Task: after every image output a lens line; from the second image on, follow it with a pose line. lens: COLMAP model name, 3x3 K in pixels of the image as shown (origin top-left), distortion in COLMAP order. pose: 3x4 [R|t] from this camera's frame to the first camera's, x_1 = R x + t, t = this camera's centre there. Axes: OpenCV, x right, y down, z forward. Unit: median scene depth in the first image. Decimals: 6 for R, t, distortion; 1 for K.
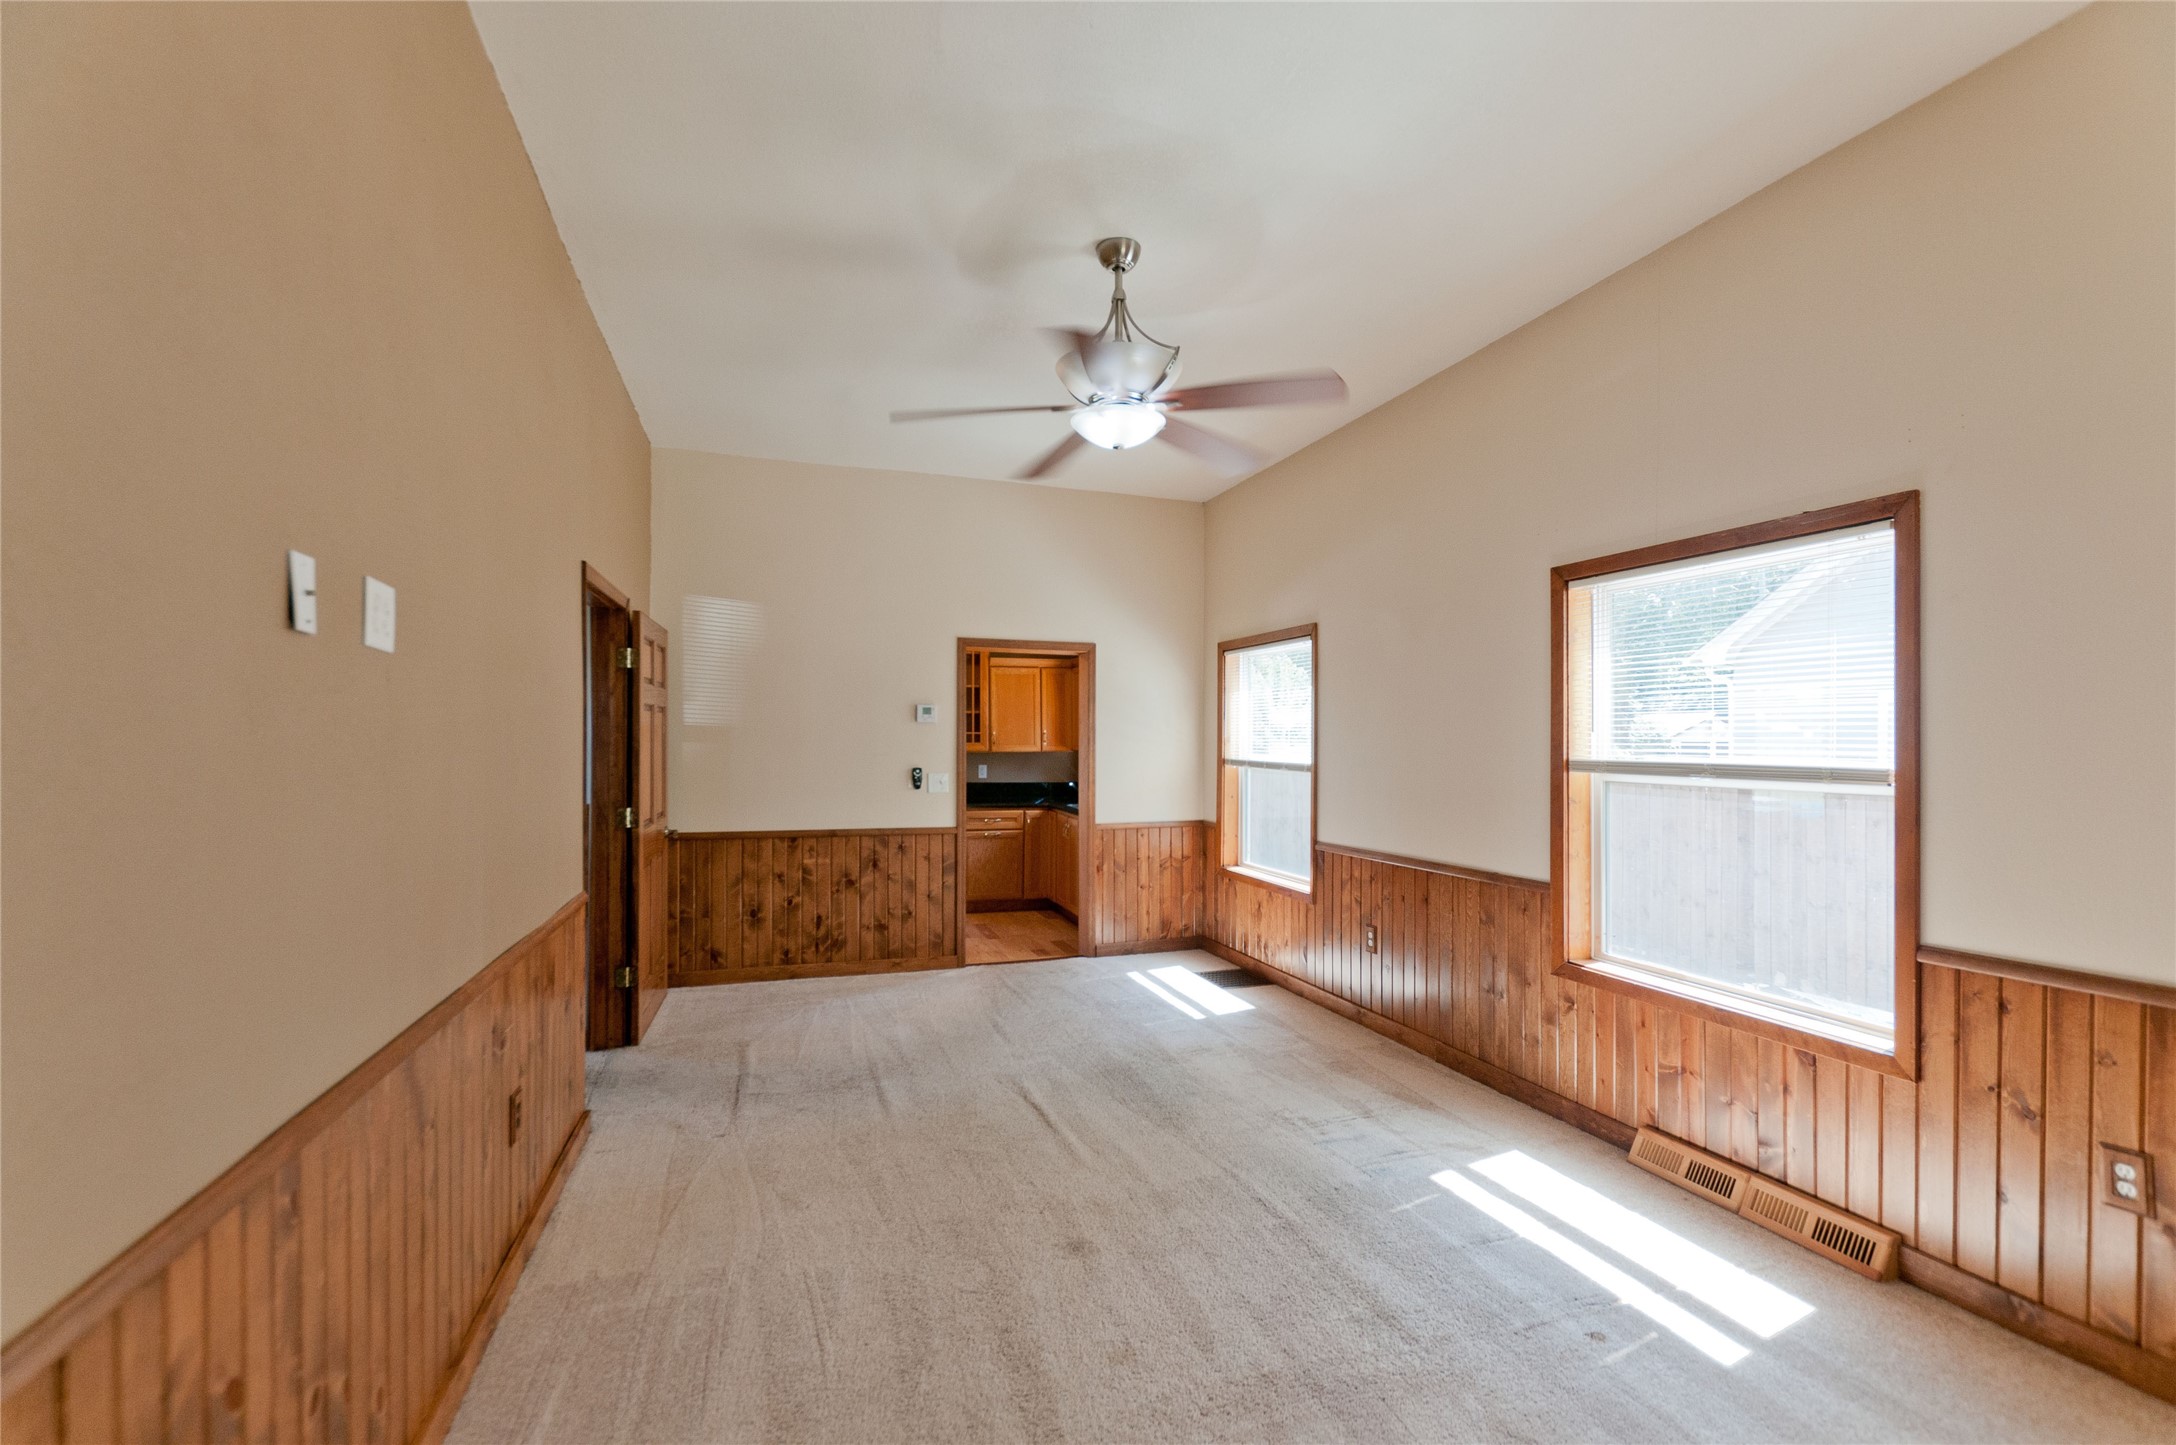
lens RADIAL K [[948.7, 0, 1084.8], [0, 948.7, 733.8], [0, 0, 1]] dist [0.008337, -0.004831]
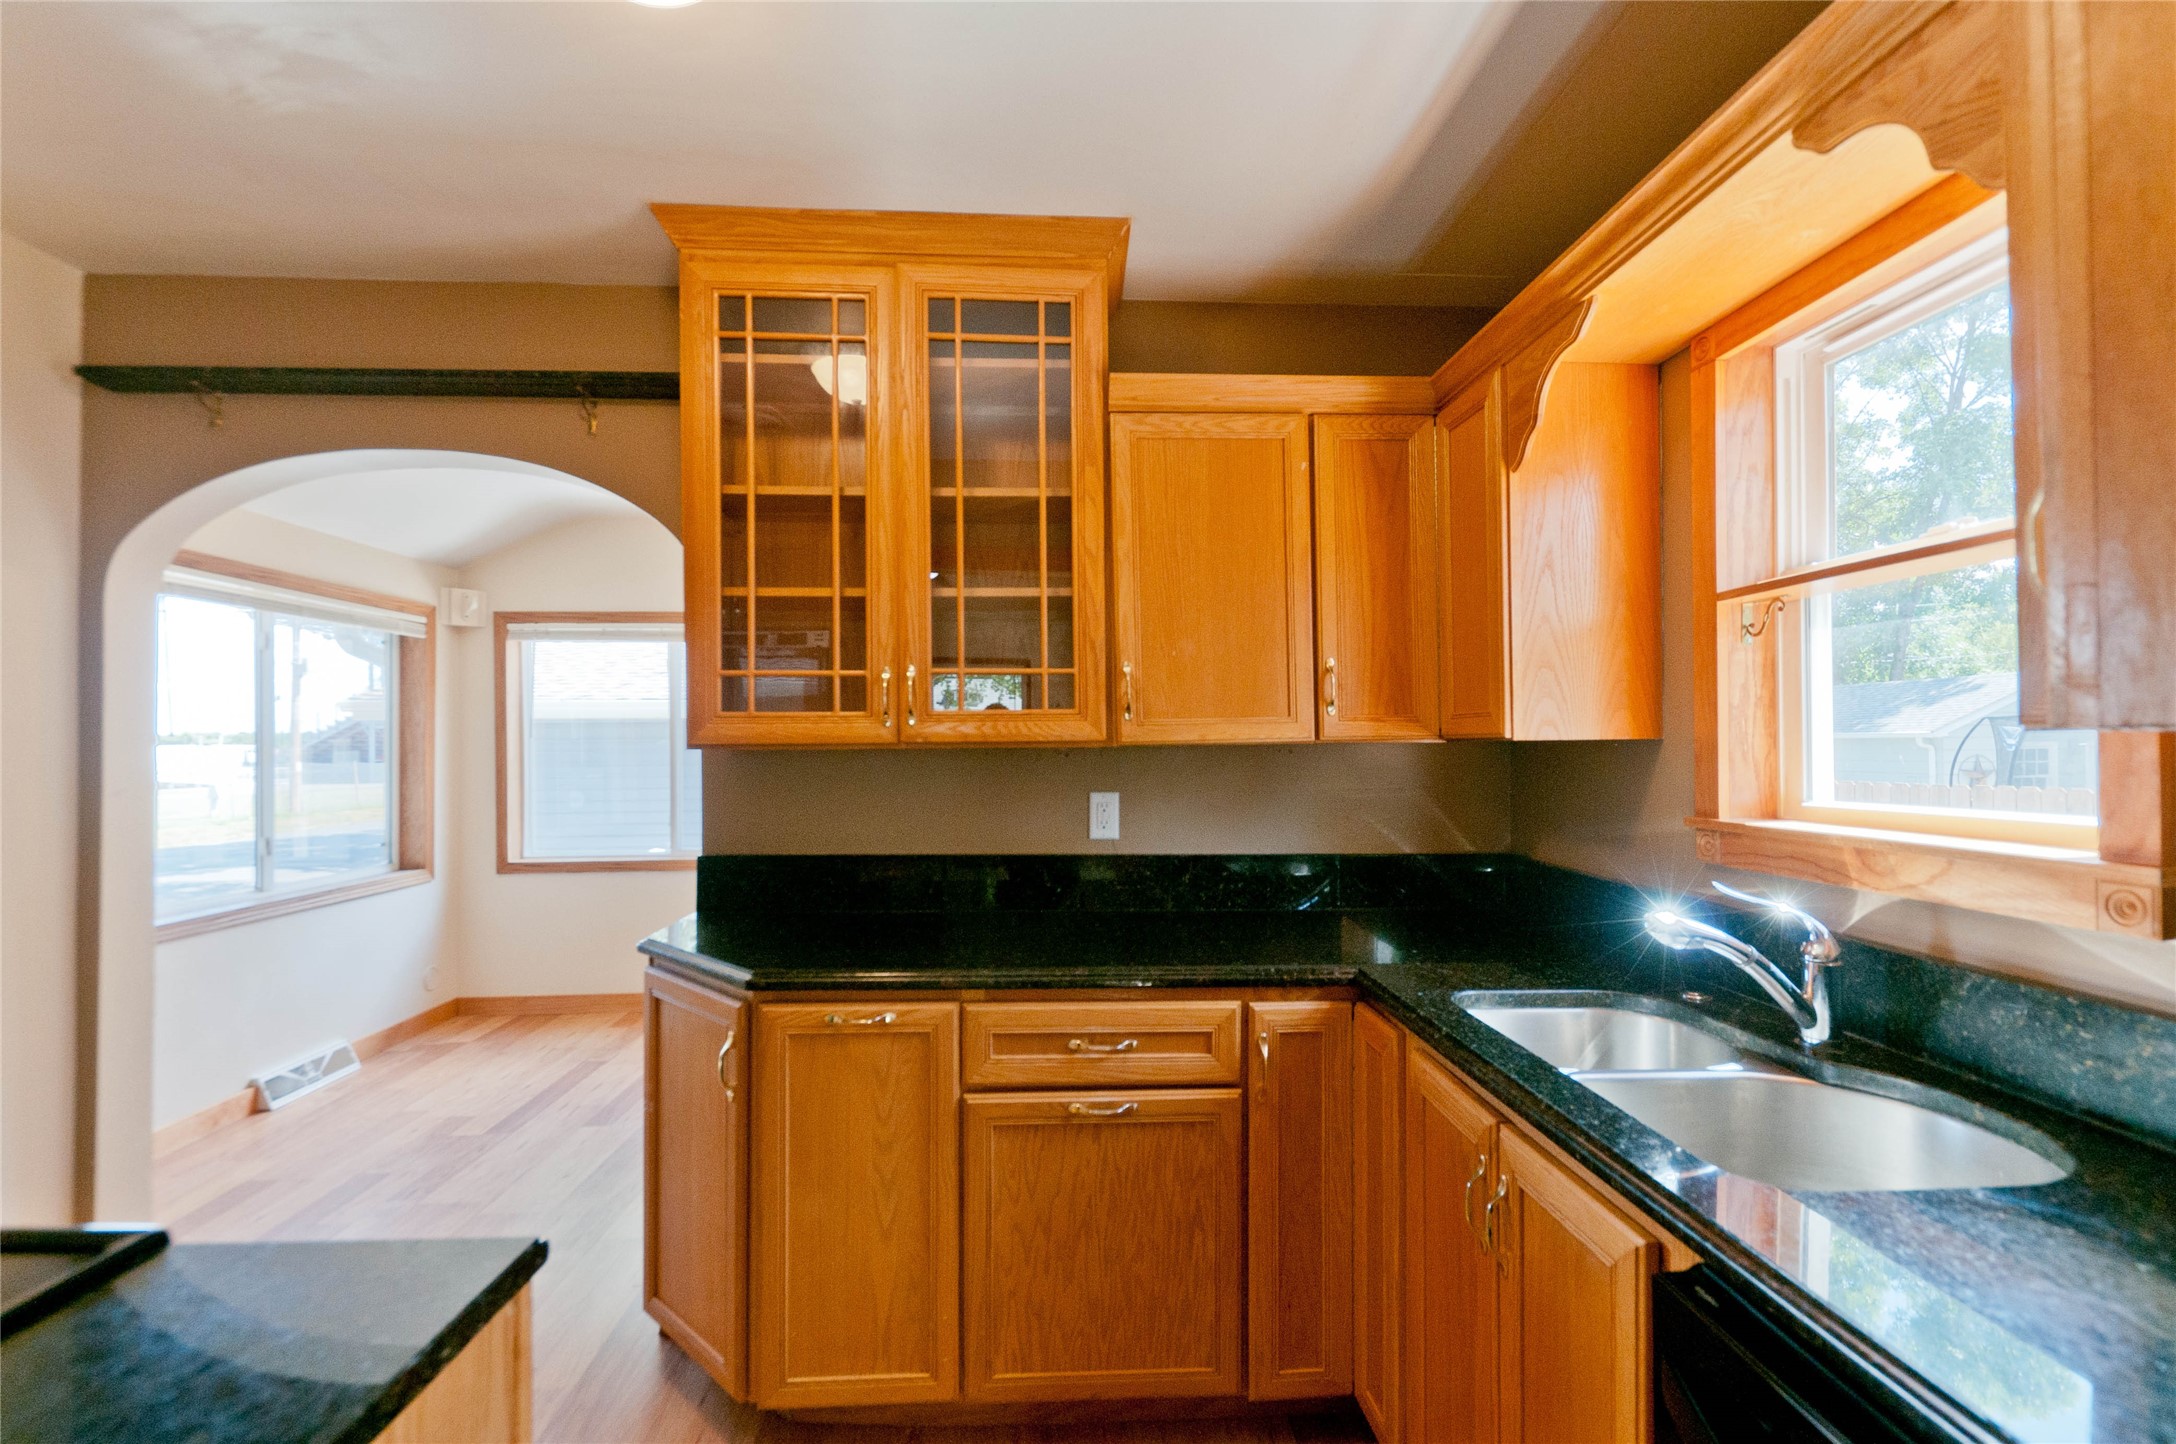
lens RADIAL K [[948.7, 0, 1081.4], [0, 948.7, 731.4], [0, 0, 1]] dist [0.008337, -0.004831]
pose [[0.960473, -0.015930, -0.277916, -0.036497], [0.012483, 0.999822, -0.014169, 0.019275], [0.278092, 0.010140, 0.960501, 0.753758]]
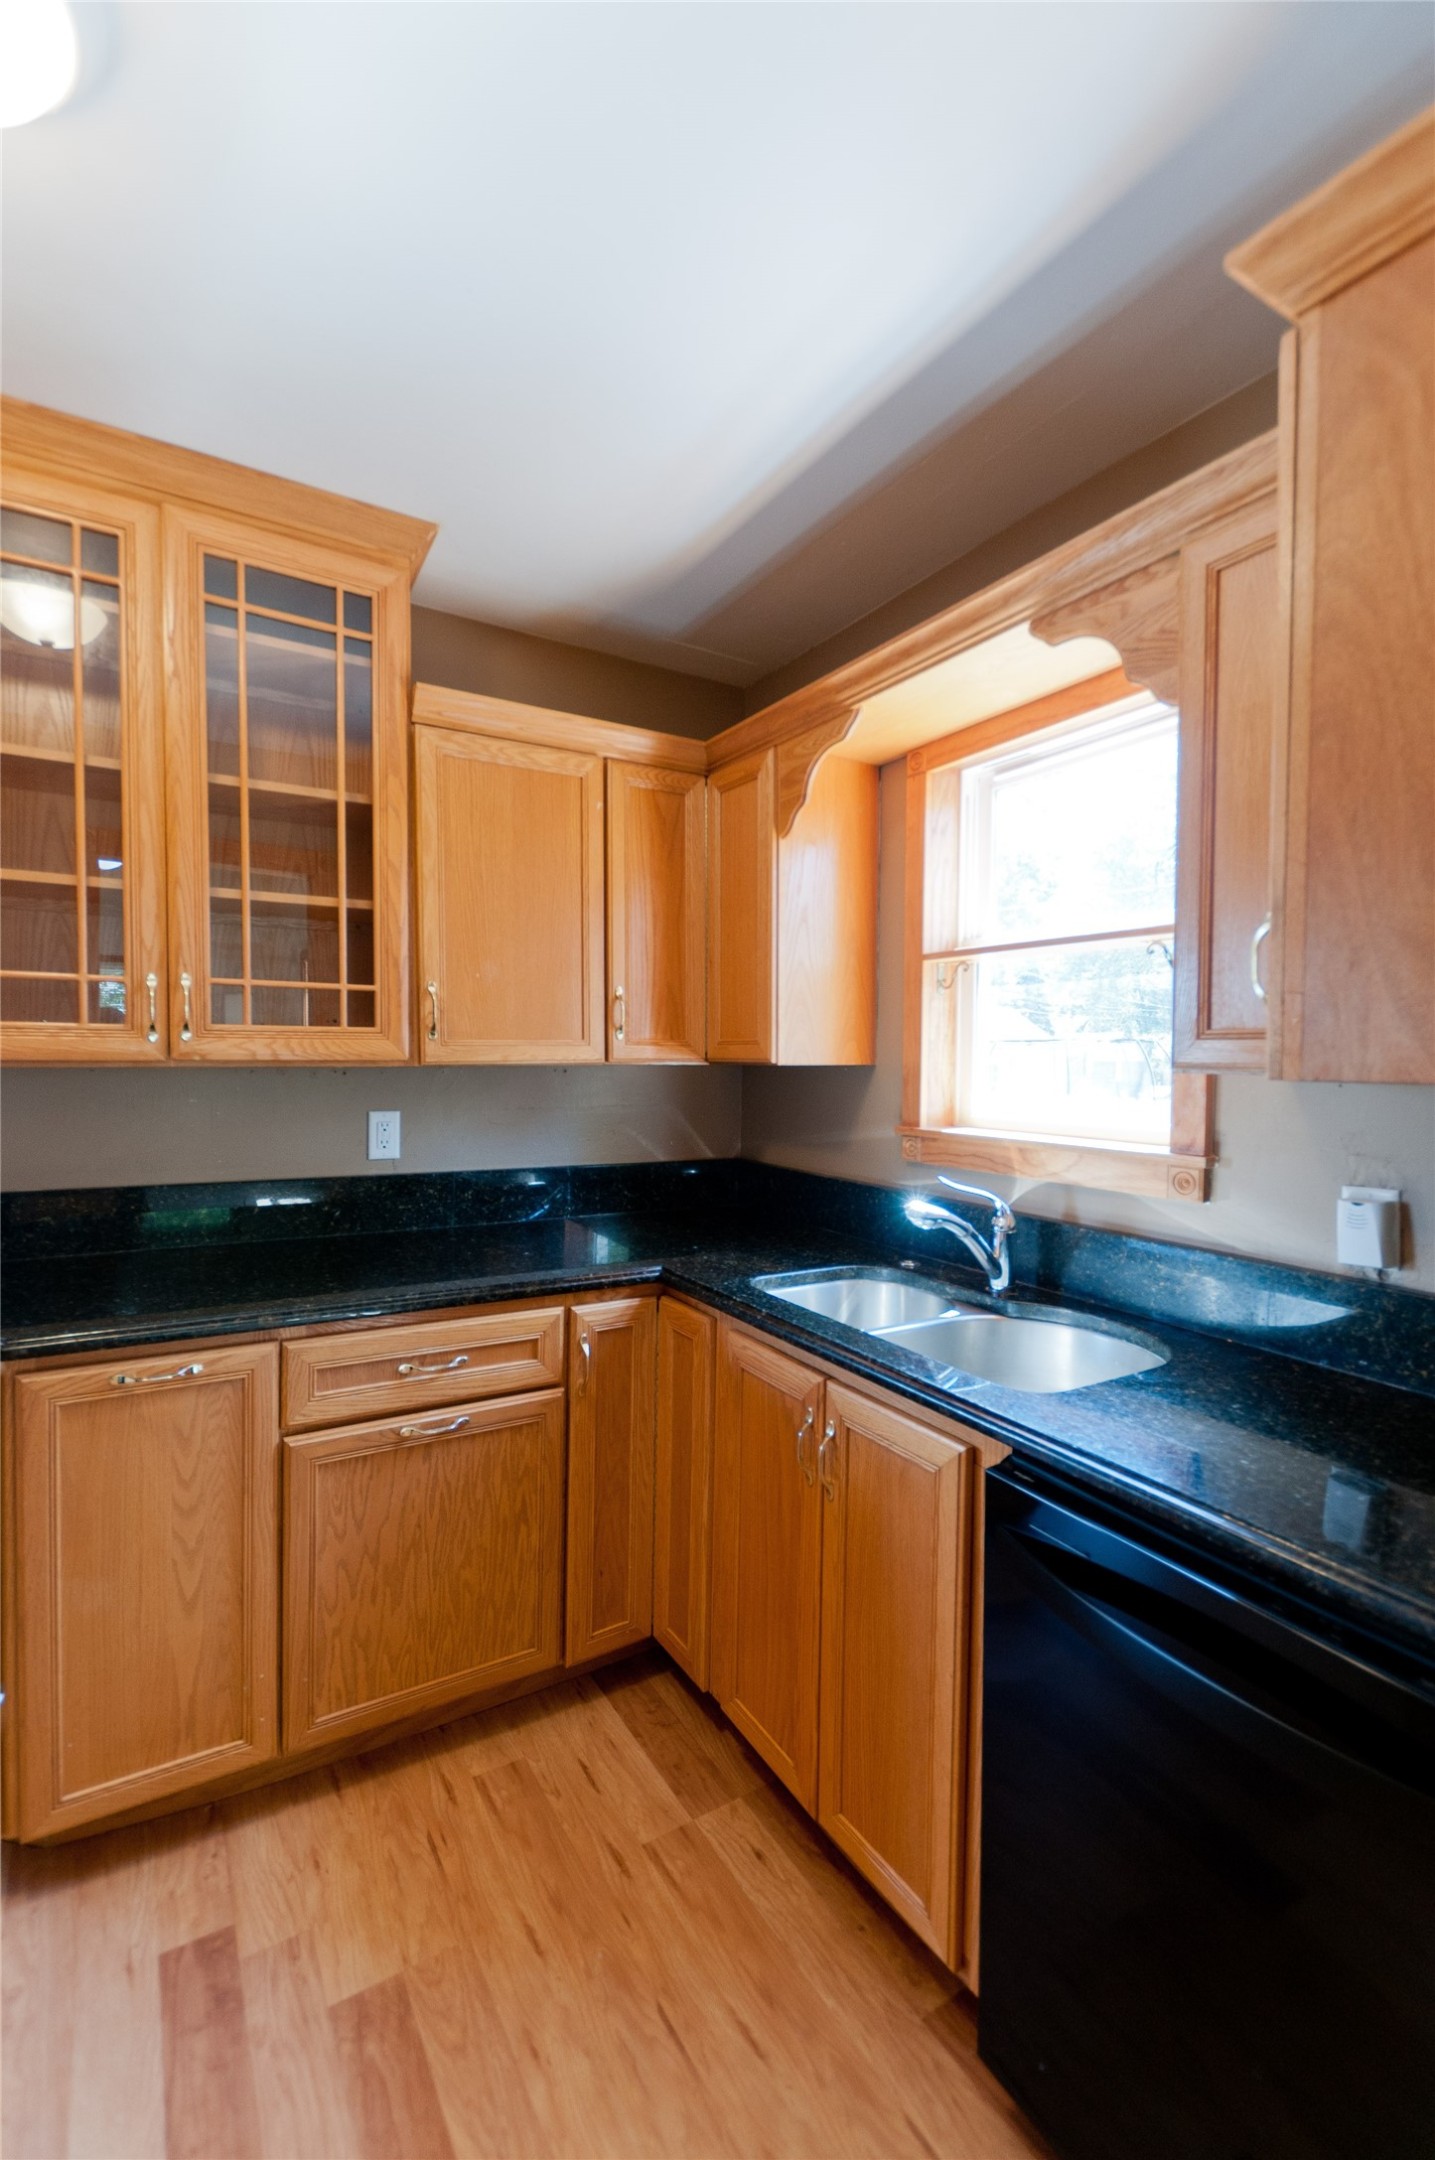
lens RADIAL K [[941.7, 0, 645.1], [0, 941.7, 1076.7], [0, 0, 1]] dist [0.008337, -0.004831]
pose [[0.980941, -0.003258, 0.194279, -0.088605], [-0.002330, 0.999590, 0.028526, 0.015241], [-0.194292, -0.028435, 0.980531, 0.744084]]
